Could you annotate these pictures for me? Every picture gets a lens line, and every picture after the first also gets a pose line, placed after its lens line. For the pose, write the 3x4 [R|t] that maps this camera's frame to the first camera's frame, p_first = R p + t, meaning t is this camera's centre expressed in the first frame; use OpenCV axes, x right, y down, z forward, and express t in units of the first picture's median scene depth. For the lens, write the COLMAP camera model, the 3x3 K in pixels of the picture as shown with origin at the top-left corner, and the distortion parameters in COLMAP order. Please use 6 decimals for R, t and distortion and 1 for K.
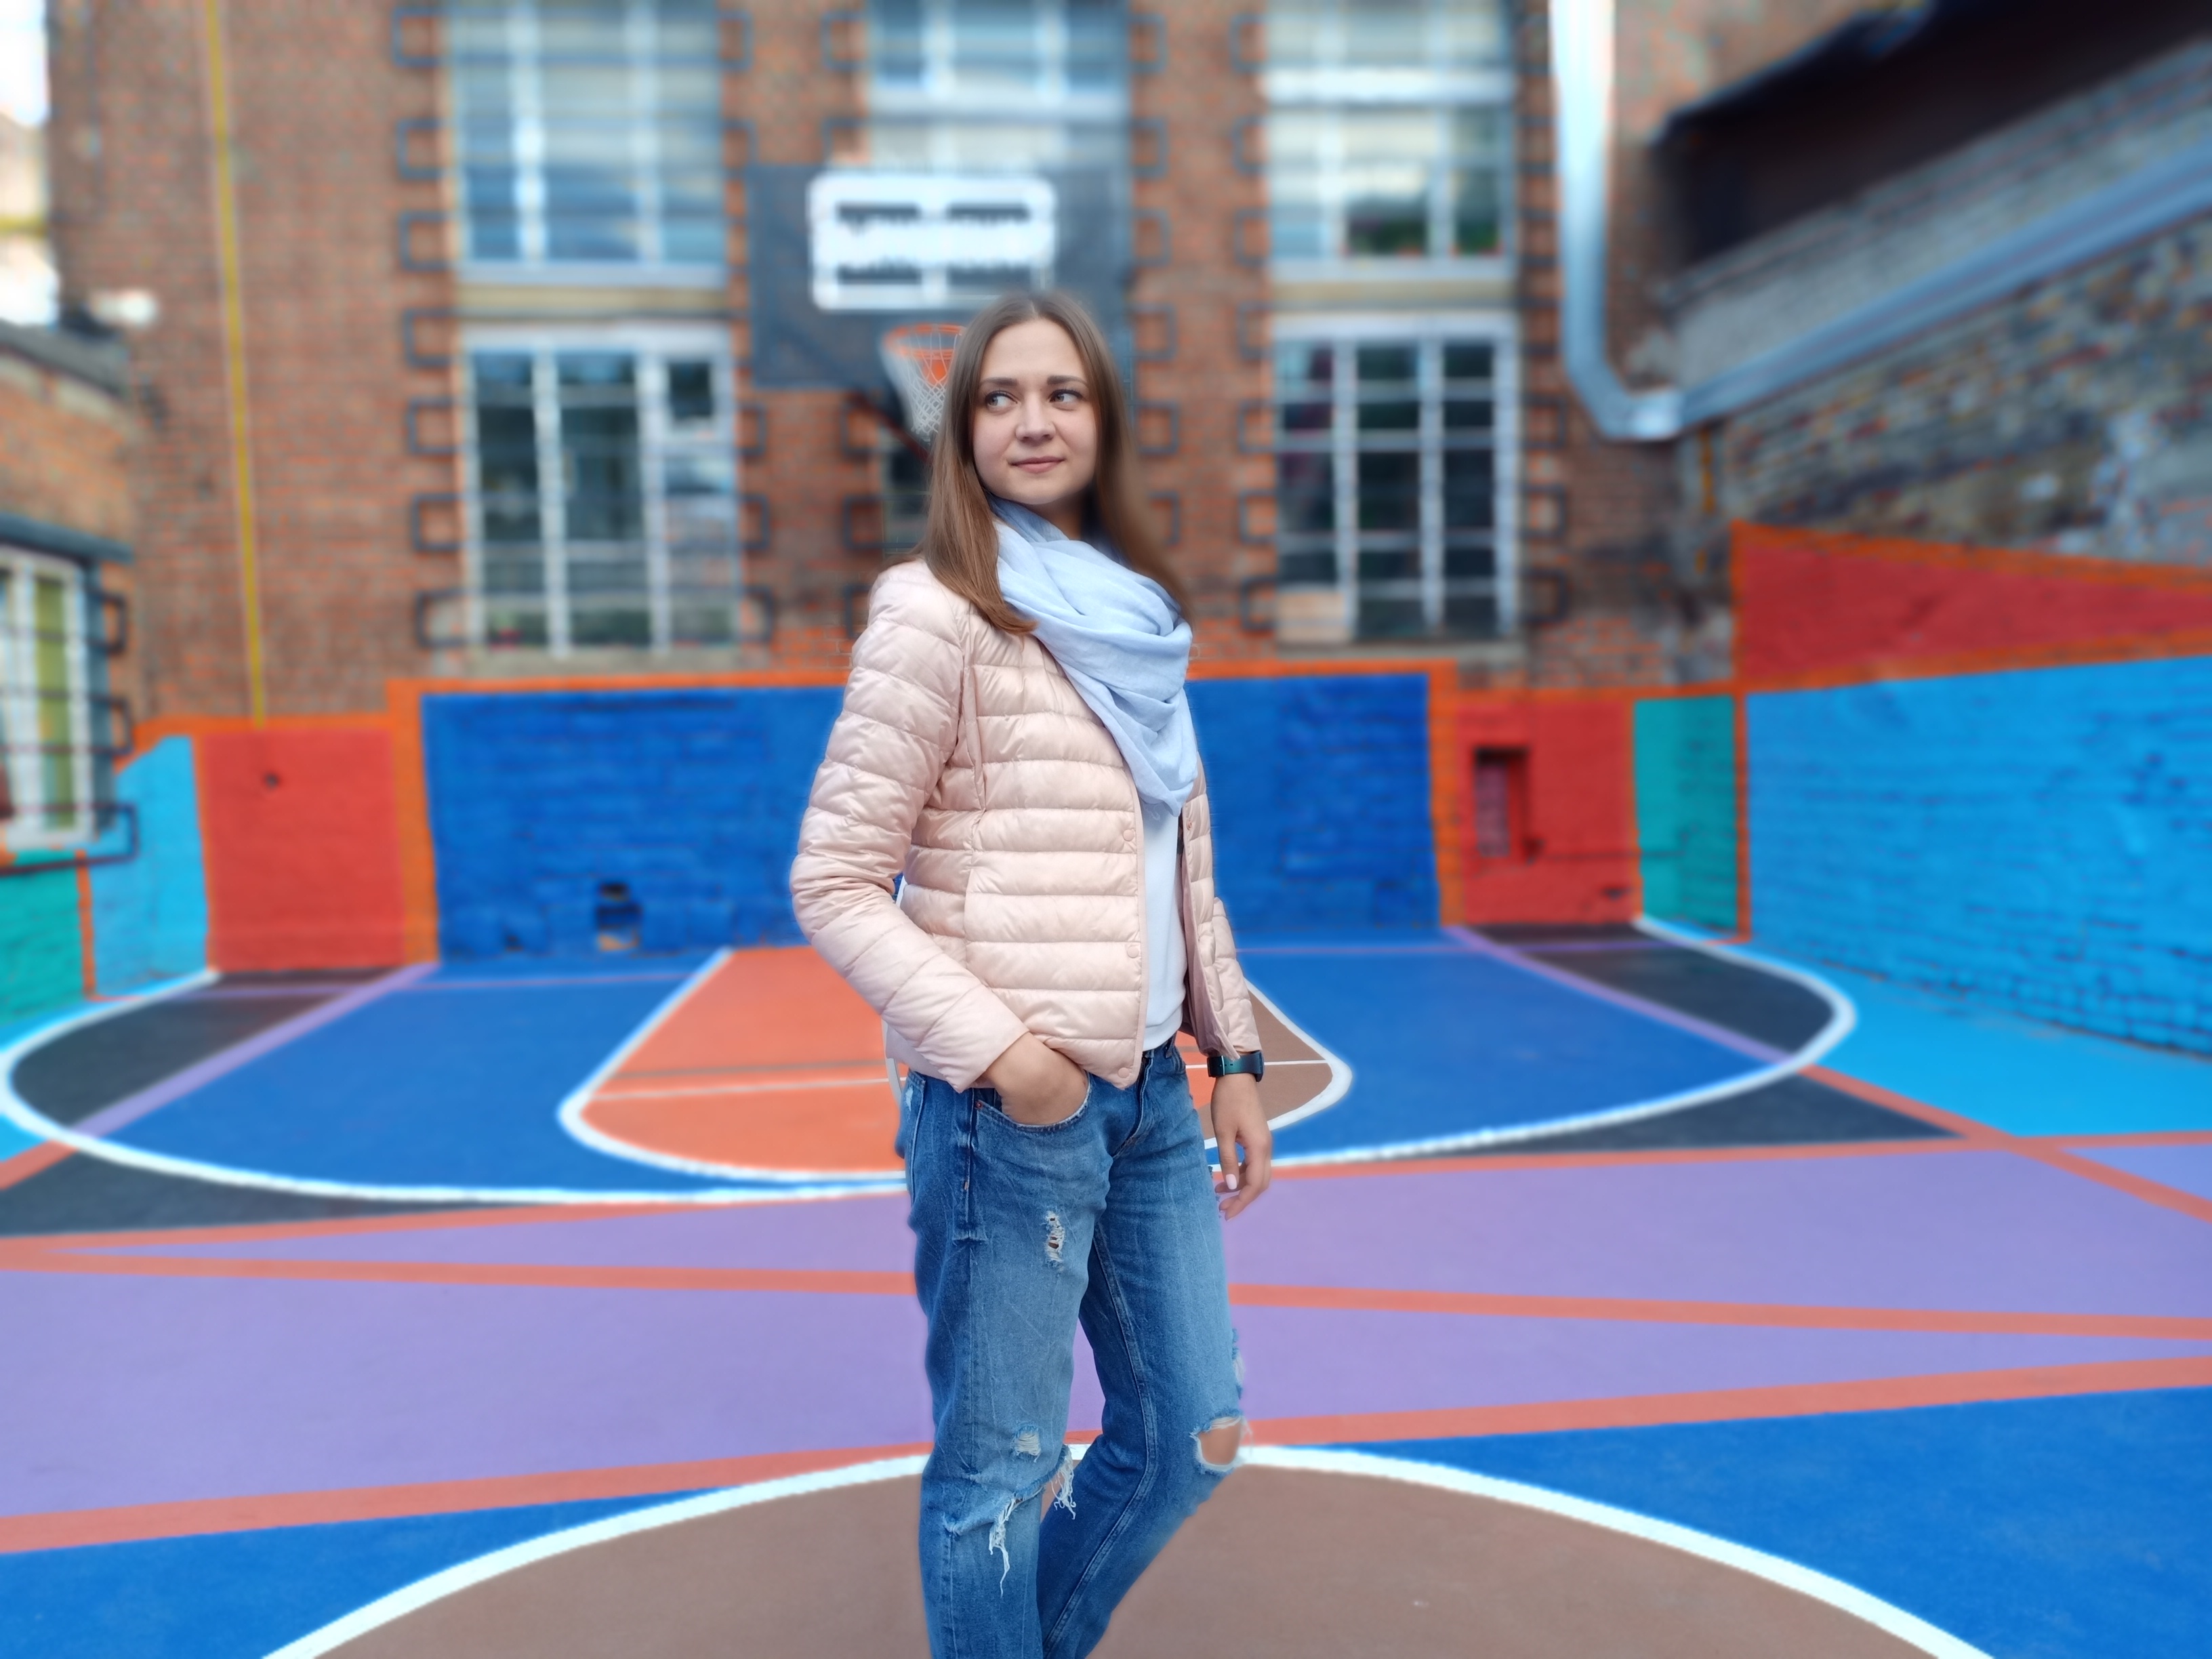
lens RADIAL K [[1696.2, 0, 1059.1], [0, 1696.2, 828.1], [0, 0, 1]] dist [0.054645, -0.071996]
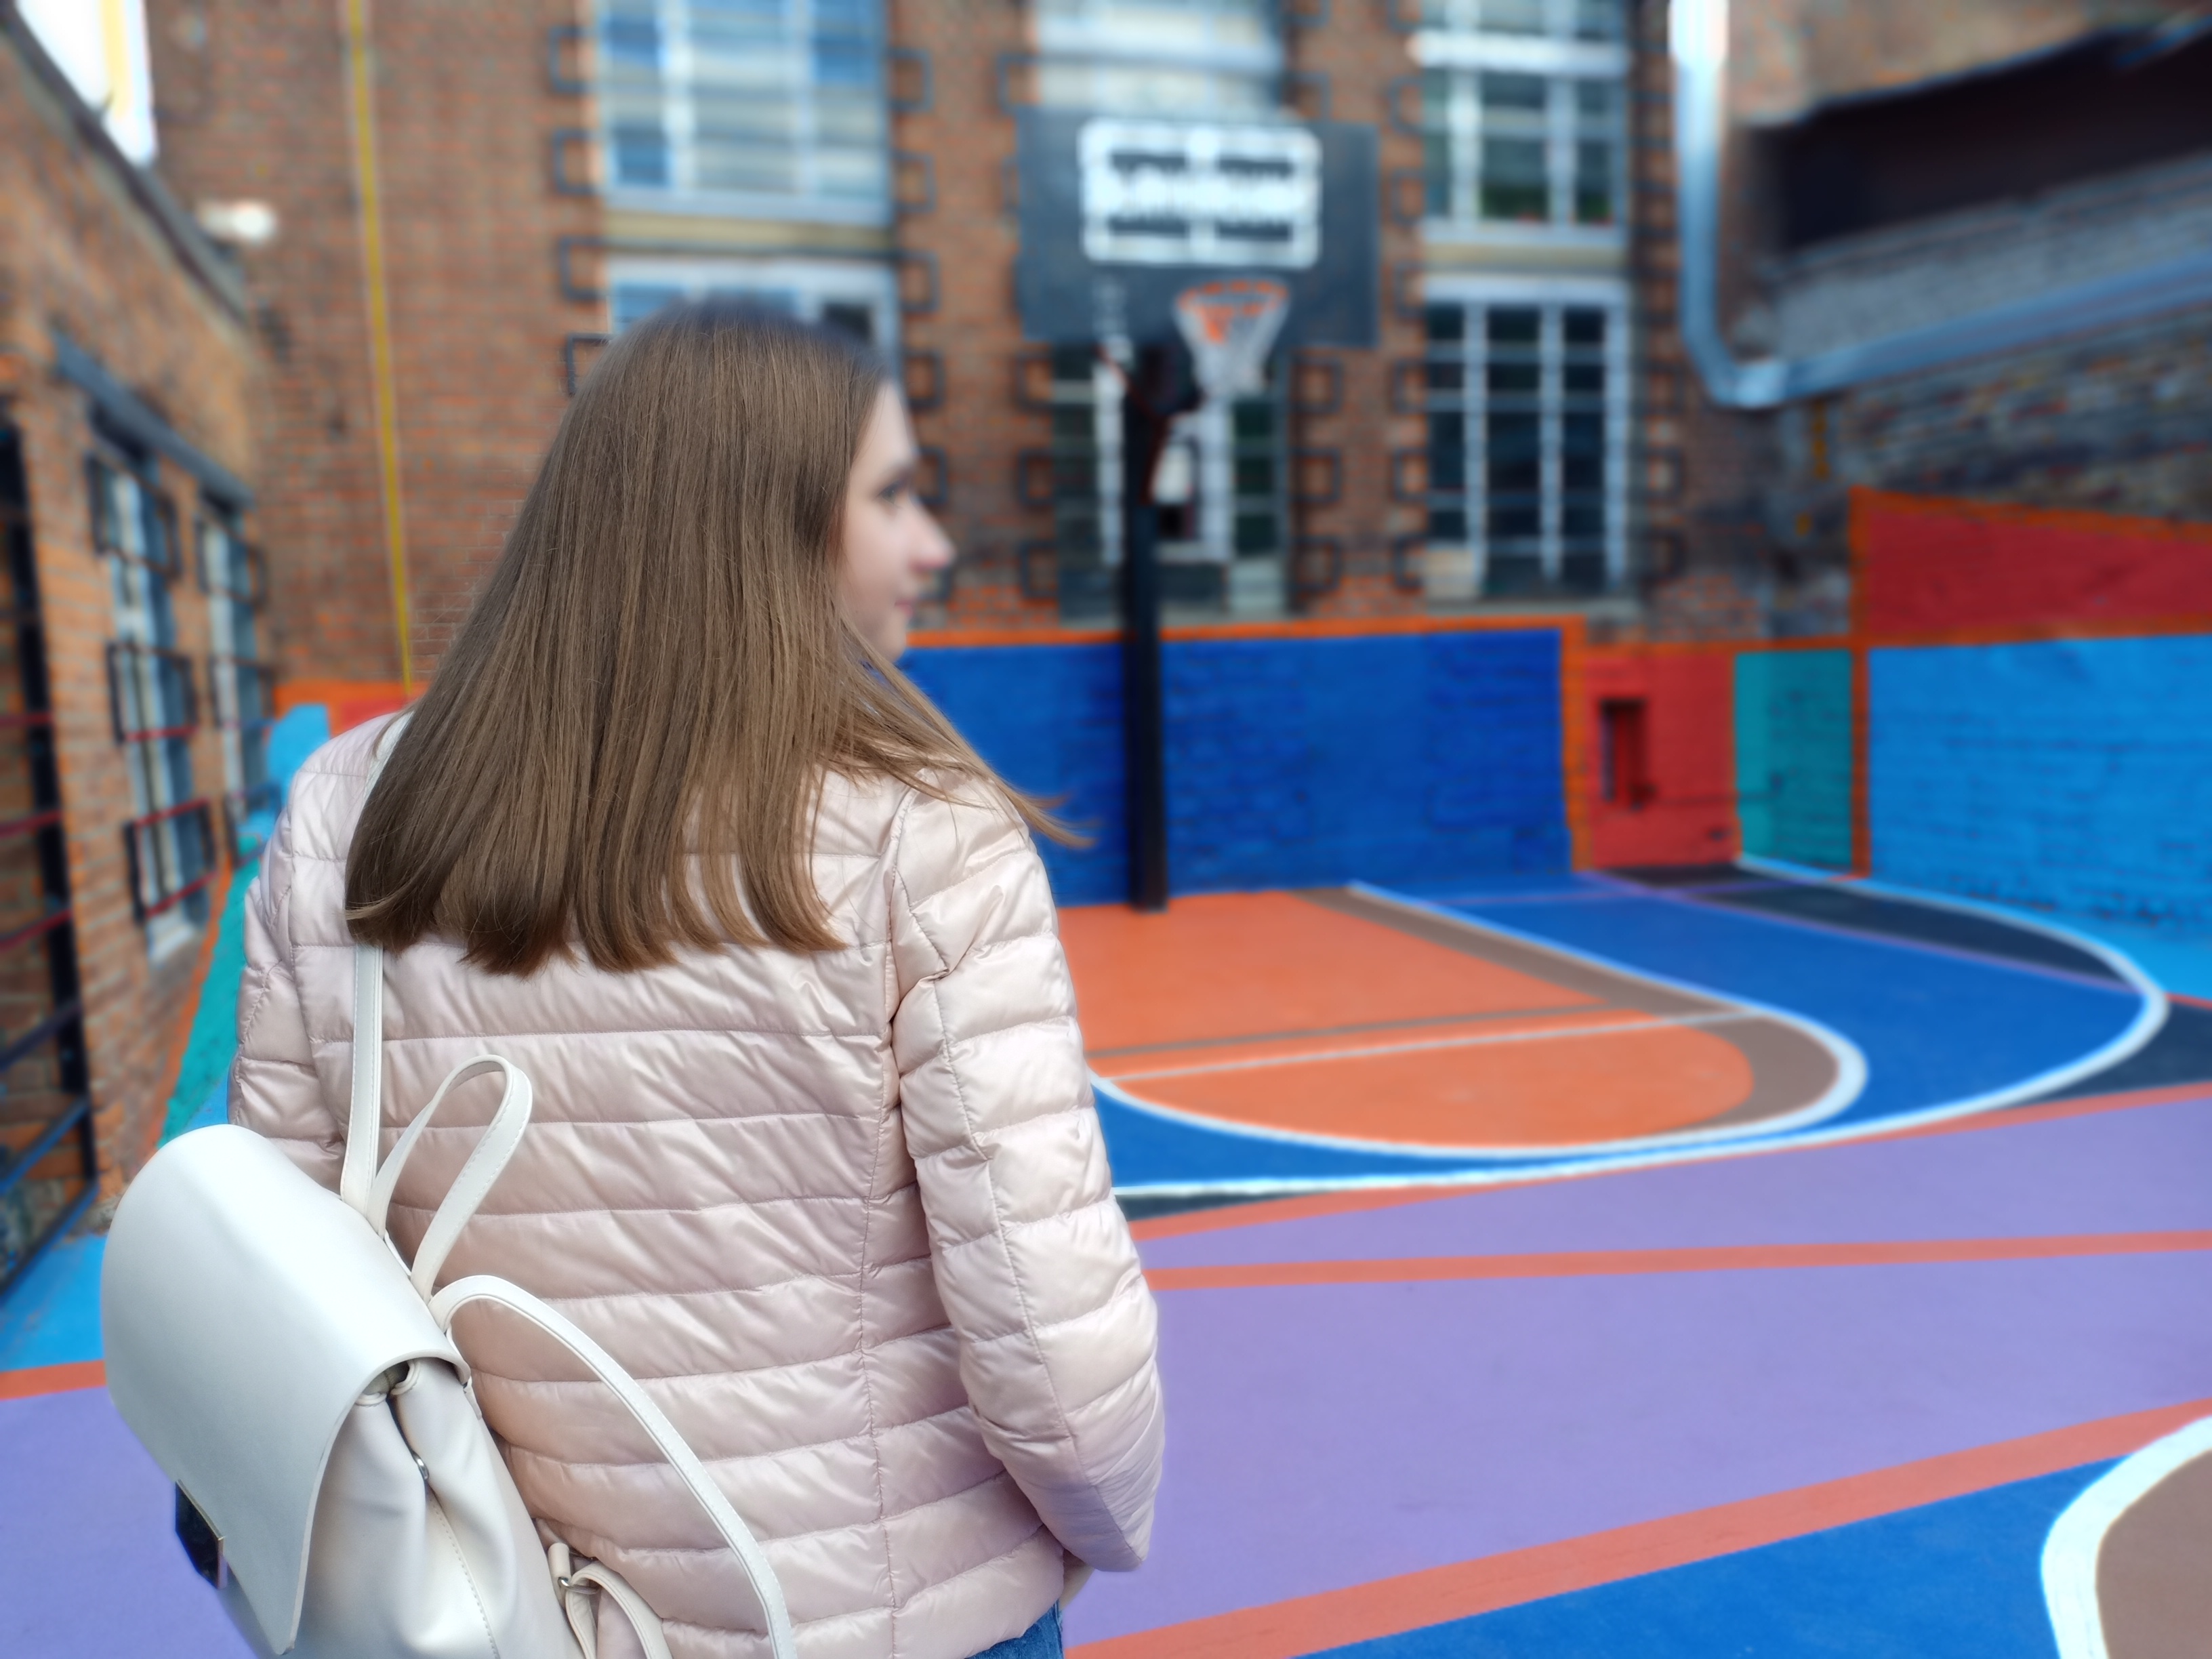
lens RADIAL K [[1696.2, 0, 1129.4], [0, 1696.2, 836.5], [0, 0, 1]] dist [0.054645, -0.071996]
pose [[0.980145, -0.026260, 0.196537, -0.264687], [0.017997, 0.998882, 0.043713, -0.015024], [-0.197465, -0.039308, 0.979522, 0.025246]]
